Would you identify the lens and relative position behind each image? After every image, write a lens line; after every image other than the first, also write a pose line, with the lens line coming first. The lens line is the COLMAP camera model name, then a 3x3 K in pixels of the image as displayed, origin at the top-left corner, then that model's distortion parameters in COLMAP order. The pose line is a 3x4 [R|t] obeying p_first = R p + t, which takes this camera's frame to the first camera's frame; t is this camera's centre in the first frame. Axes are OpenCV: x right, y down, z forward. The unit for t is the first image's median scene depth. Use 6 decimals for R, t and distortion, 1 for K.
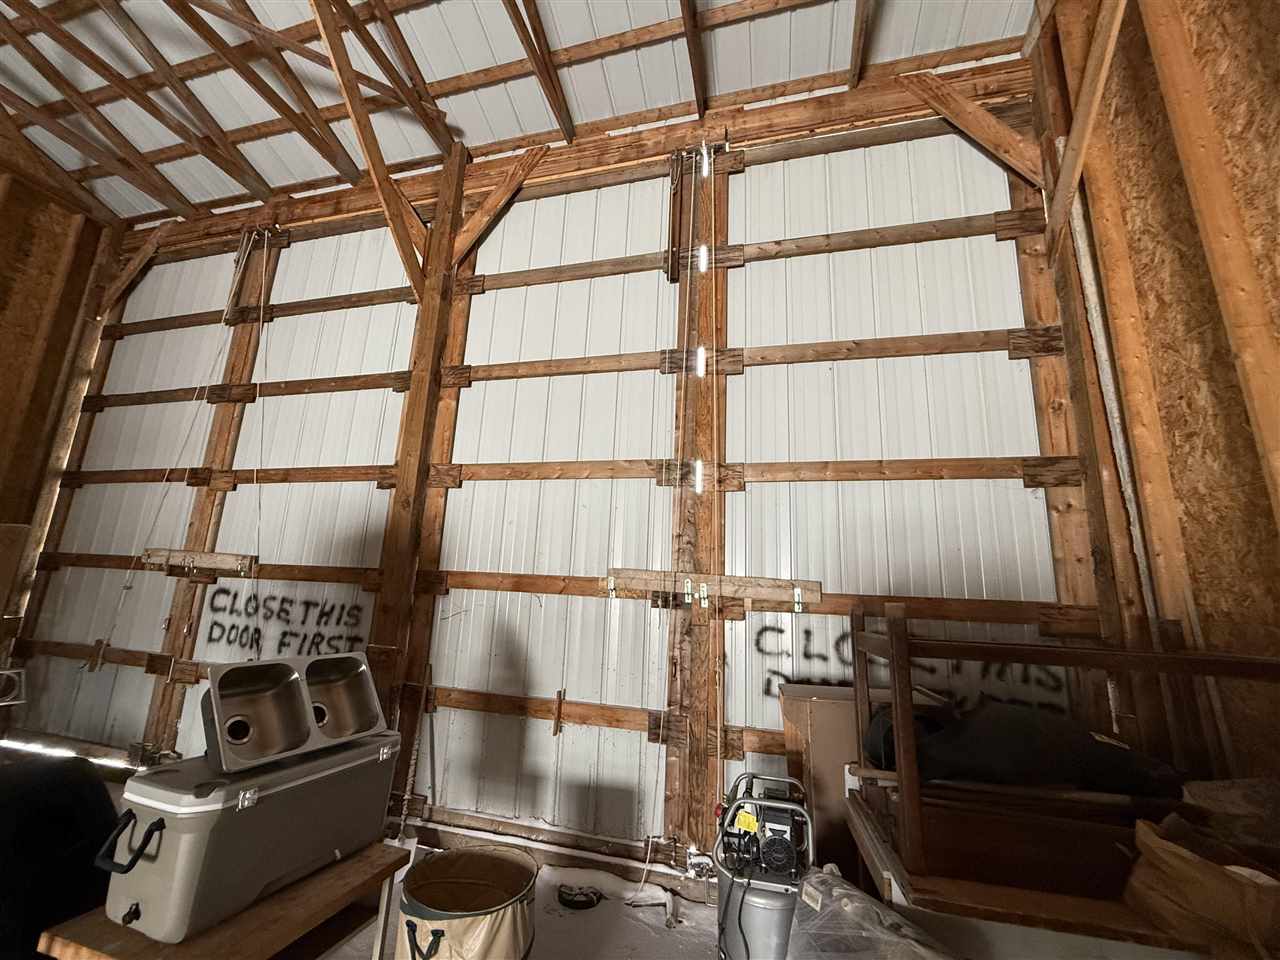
lens RADIAL K [[507.4, 0, 635.9], [0, 507.4, 480.6], [0, 0, 1]] dist [-0.000221, -0.000221]
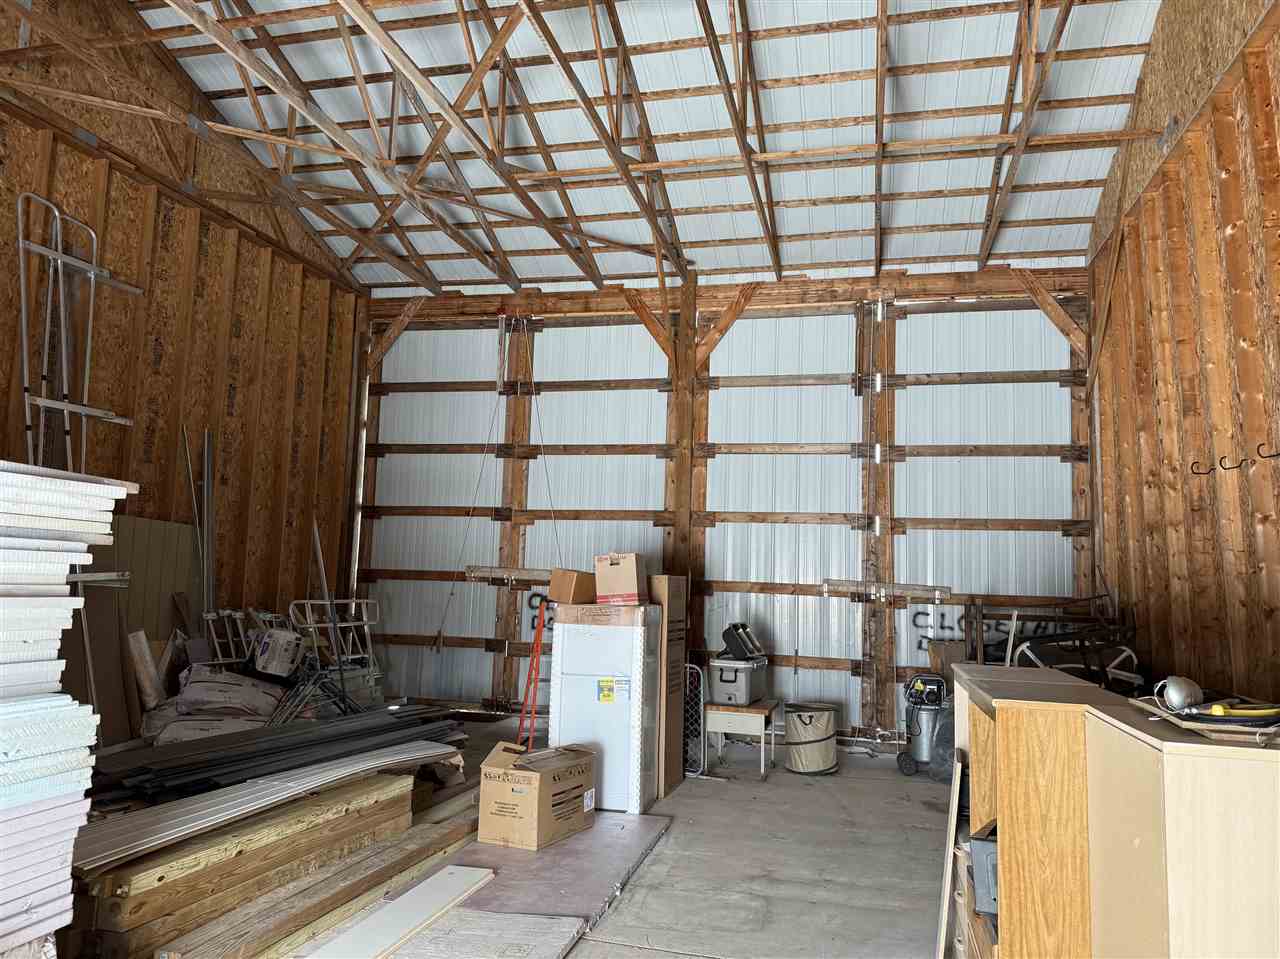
lens RADIAL K [[894.1, 0, 635.5], [0, 894.1, 476.7], [0, 0, 1]] dist [0.109363, -0.177525]
pose [[0.999855, -0.013077, 0.010917, -0.671371], [0.011902, 0.994758, 0.101560, -0.454160], [-0.012187, -0.101416, 0.994769, -1.834702]]
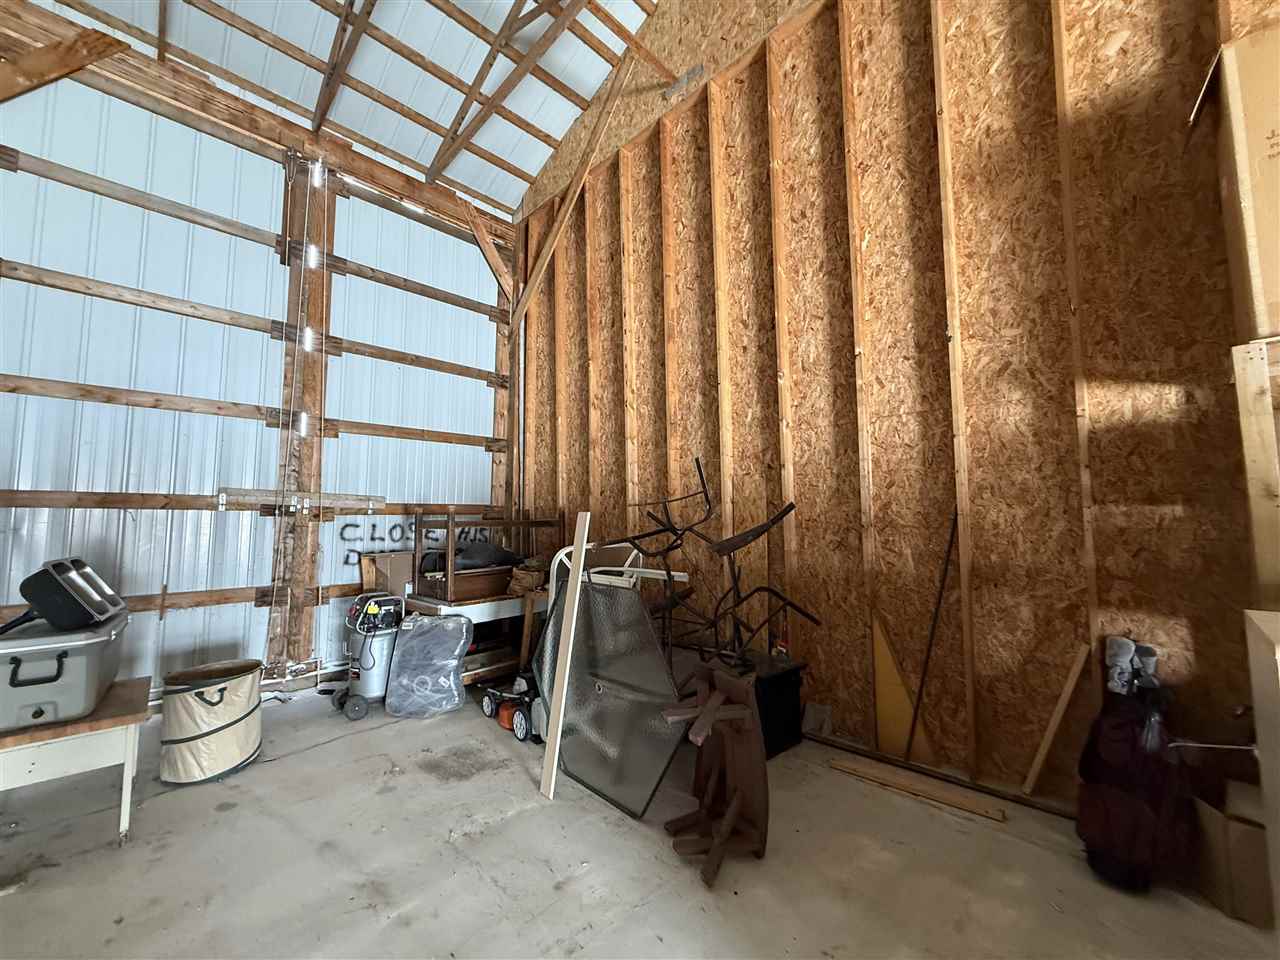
lens RADIAL K [[507.4, 0, 635.9], [0, 507.4, 480.6], [0, 0, 1]] dist [-0.000221, -0.000221]
pose [[0.517089, 0.014955, 0.855801, -0.573930], [-0.164929, 0.982851, 0.082477, -0.117088], [-0.839891, -0.183794, 0.510688, -0.501438]]
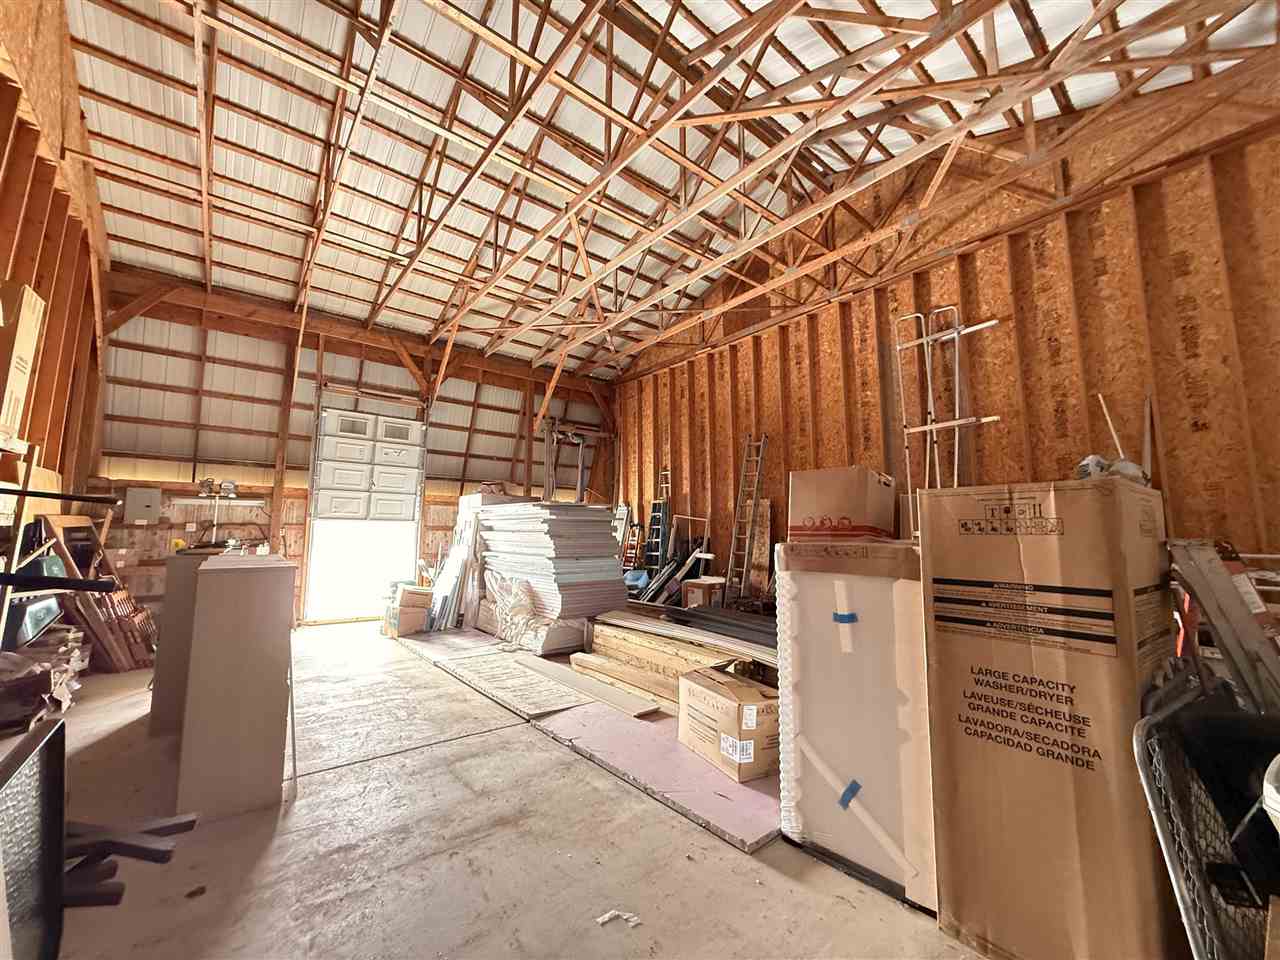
lens RADIAL K [[507.4, 0, 635.9], [0, 507.4, 480.6], [0, 0, 1]] dist [-0.000221, -0.000221]
pose [[-0.585099, -0.135428, -0.799574, 0.144800], [0.146127, 0.952213, -0.268211, 0.104438], [0.797688, -0.273769, -0.537349, 0.323070]]
